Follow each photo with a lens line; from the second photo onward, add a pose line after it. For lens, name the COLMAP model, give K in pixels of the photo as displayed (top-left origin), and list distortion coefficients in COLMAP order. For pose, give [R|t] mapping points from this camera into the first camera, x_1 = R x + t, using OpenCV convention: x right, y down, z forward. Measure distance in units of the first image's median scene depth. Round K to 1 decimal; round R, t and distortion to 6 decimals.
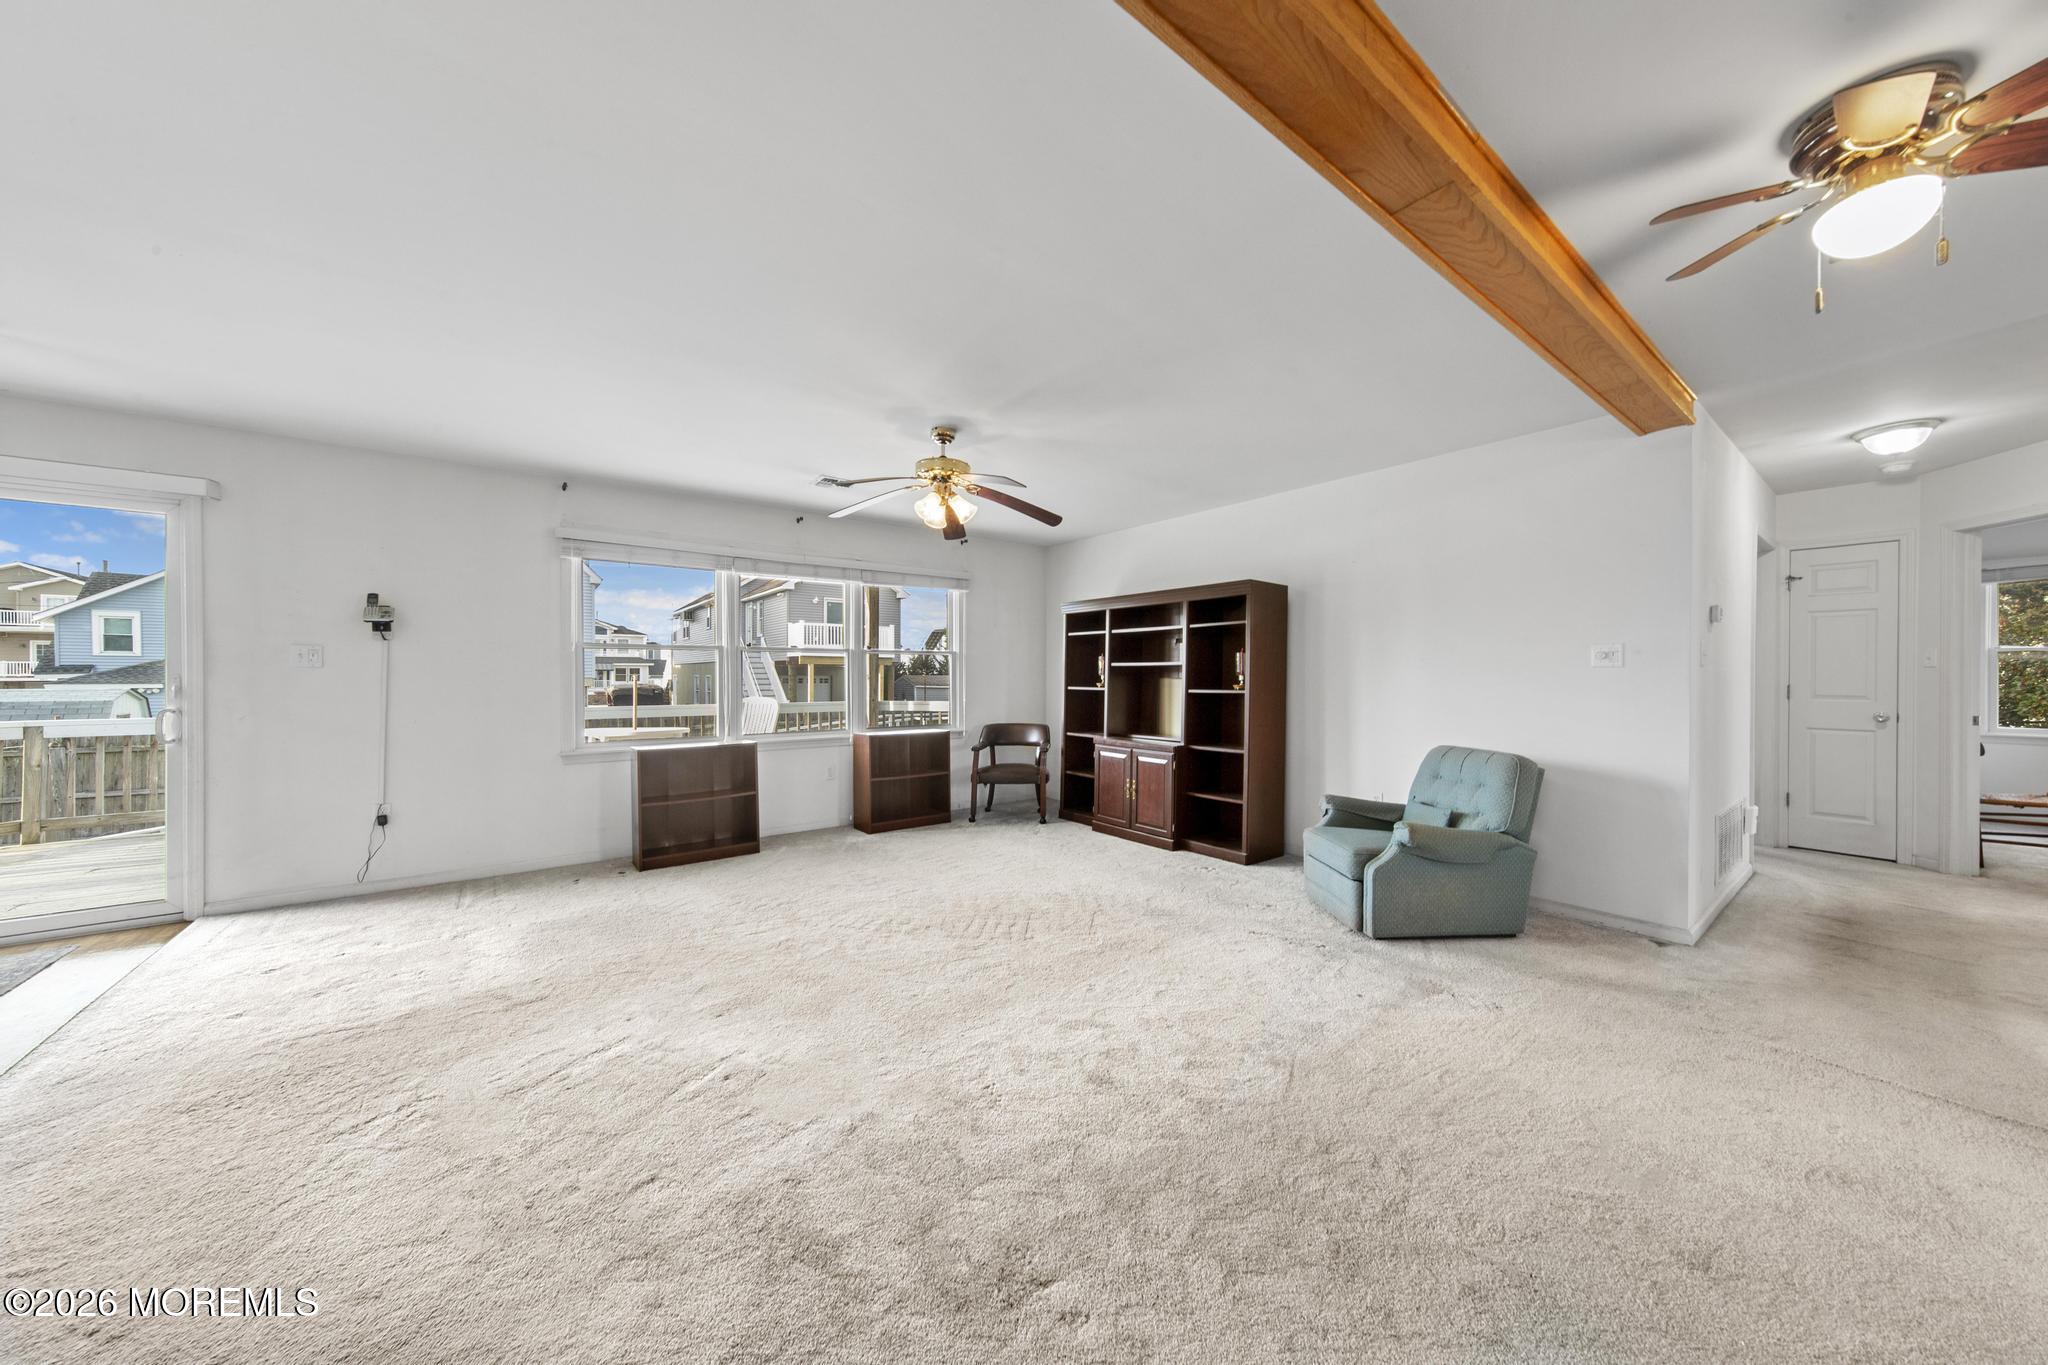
lens RADIAL K [[676.6, 0, 1038.8], [0, 676.6, 671.7], [0, 0, 1]] dist [0.002112, 0.000088]
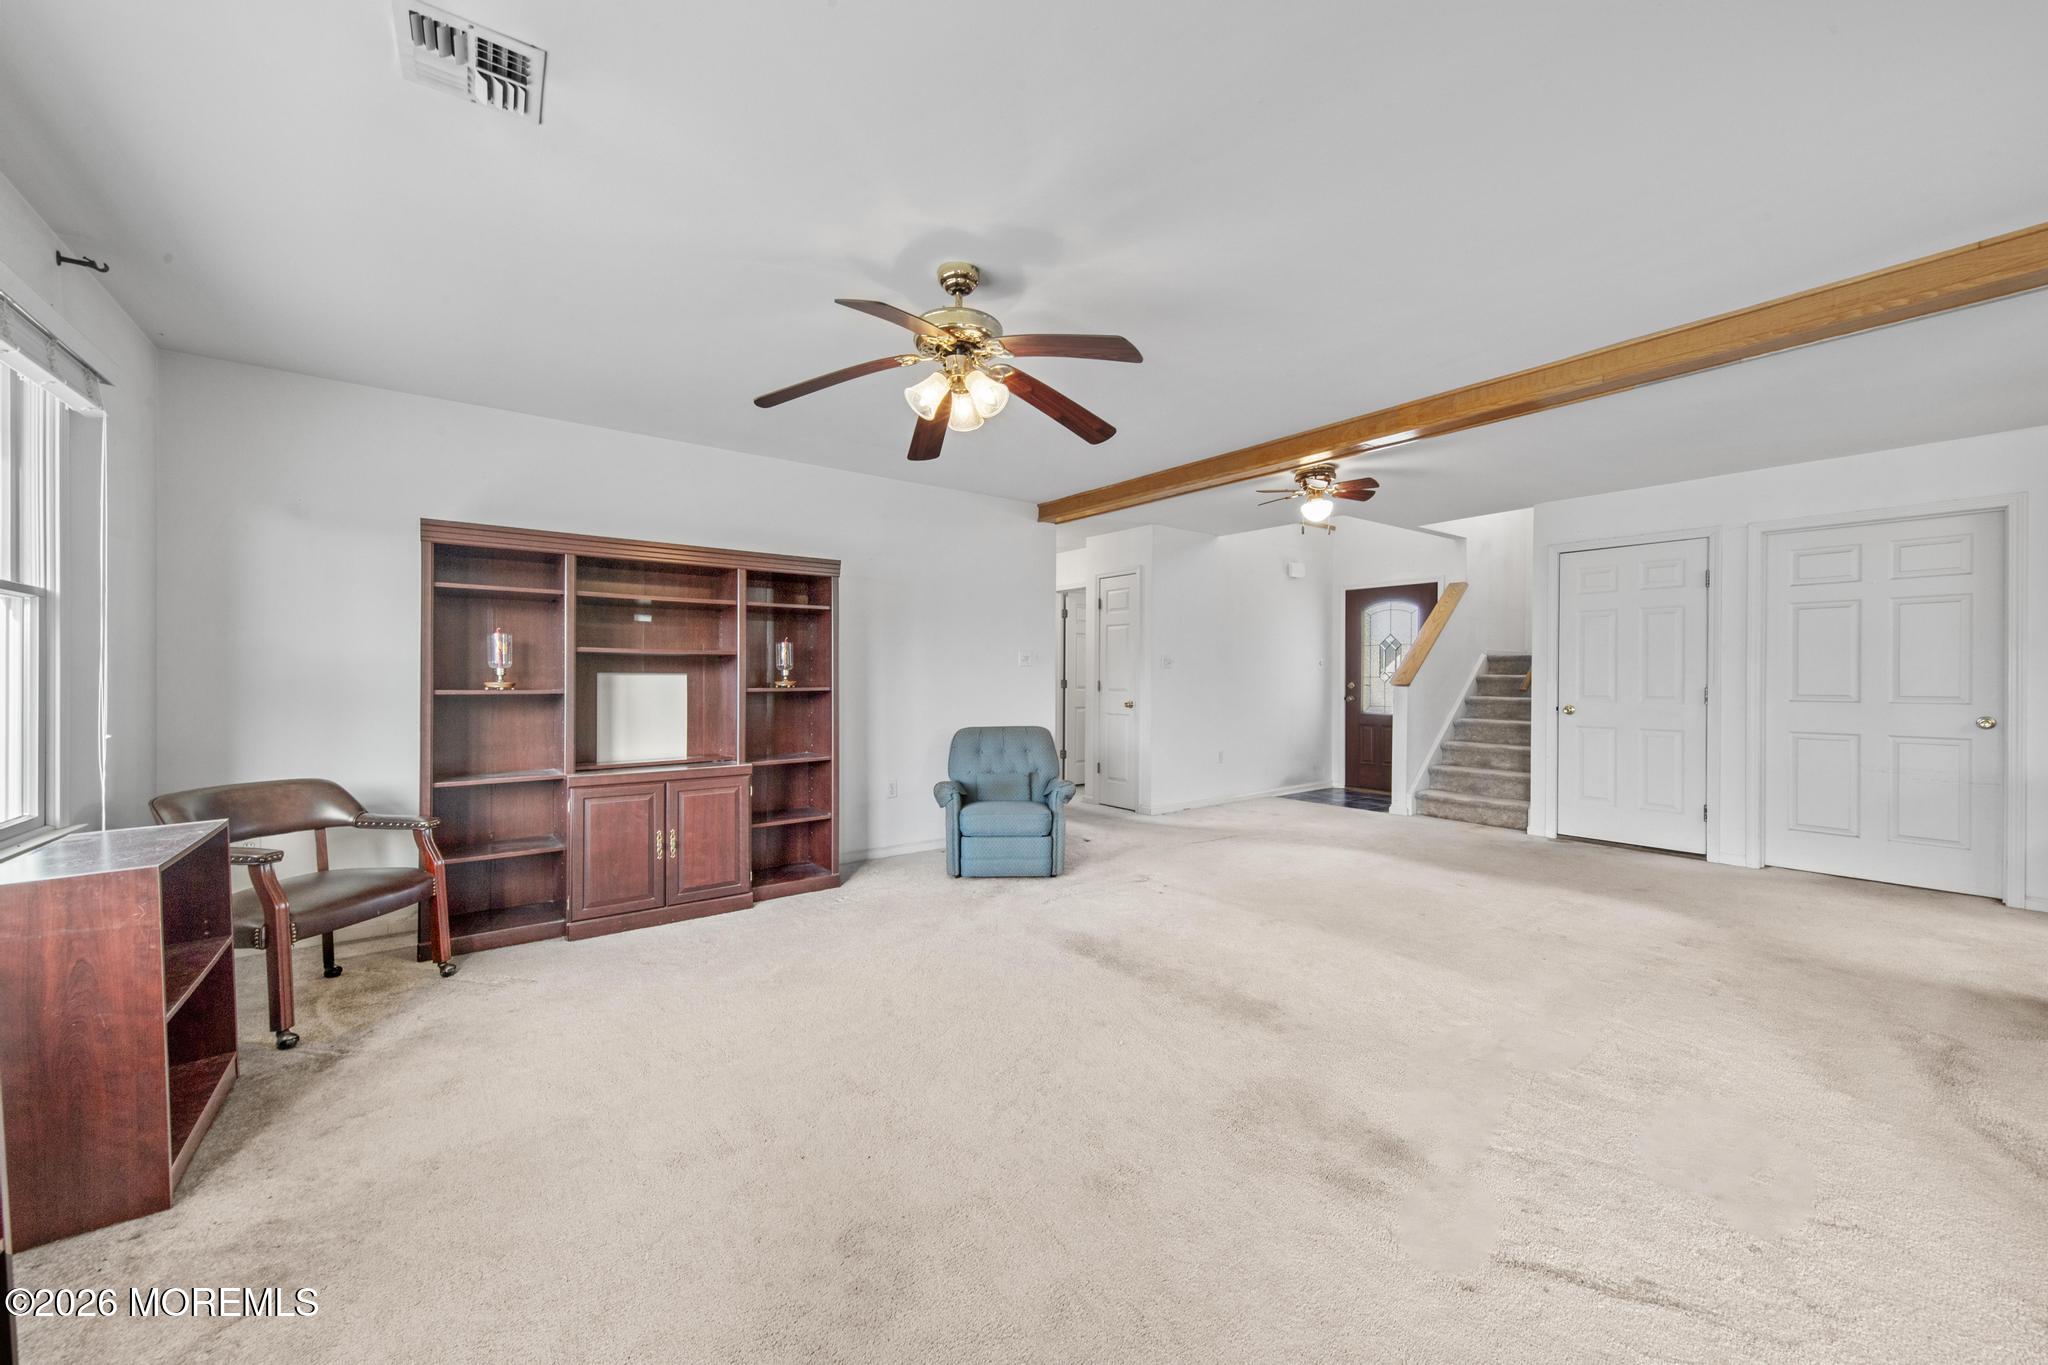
lens RADIAL K [[764.4, 0, 1030.7], [0, 764.4, 677.6], [0, 0, 1]] dist [0.001763, 0.000039]
pose [[0.012958, -0.003033, 0.999911, -0.693795], [-0.007647, 0.999966, 0.003132, 0.011624], [-0.999887, -0.007687, 0.012935, 0.762204]]
